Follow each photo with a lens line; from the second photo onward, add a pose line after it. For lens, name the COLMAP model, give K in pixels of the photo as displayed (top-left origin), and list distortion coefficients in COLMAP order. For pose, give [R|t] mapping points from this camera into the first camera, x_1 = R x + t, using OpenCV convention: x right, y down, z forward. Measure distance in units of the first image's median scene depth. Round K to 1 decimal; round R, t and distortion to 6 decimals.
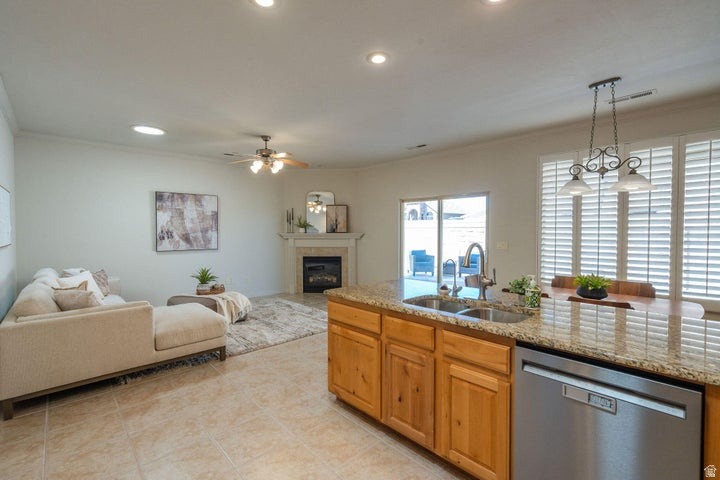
lens RADIAL K [[330.0, 0, 356.4], [0, 330.0, 236.5], [0, 0, 1]] dist [0.017571, -0.000777]
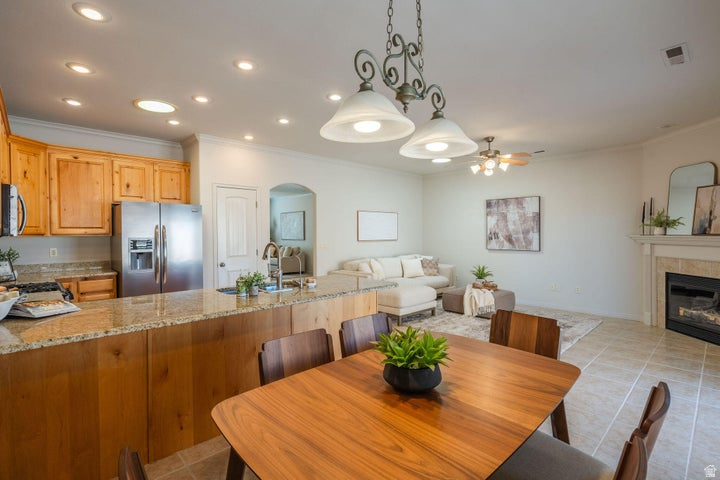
lens RADIAL K [[340.8, 0, 357.7], [0, 340.8, 240.5], [0, 0, 1]] dist [-0.000171, -0.000009]
pose [[0.015189, 0.020011, -0.999684, 0.605877], [-0.018577, 0.999633, 0.019728, -0.003044], [0.999712, 0.018271, 0.015555, 0.485280]]
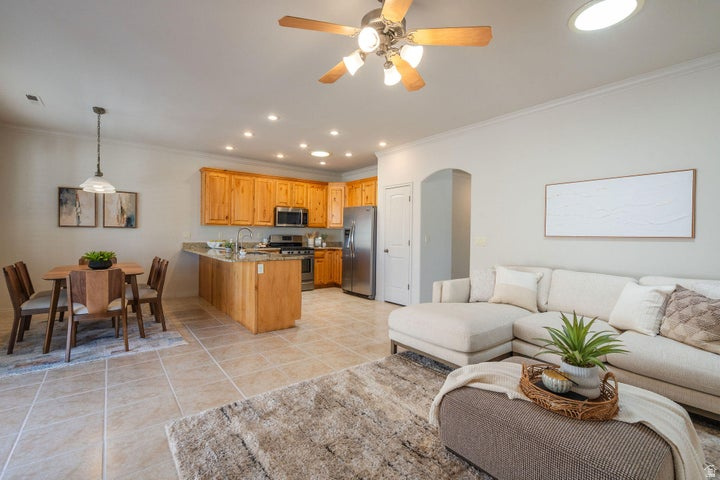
lens RADIAL K [[330.0, 0, 362.2], [0, 330.0, 236.5], [0, 0, 1]] dist [0.017571, -0.000777]
pose [[-0.999089, -0.008145, 0.041901, -0.291489], [-0.006787, 0.999450, 0.032445, 0.002498], [-0.042142, 0.032131, -0.998595, 1.255649]]
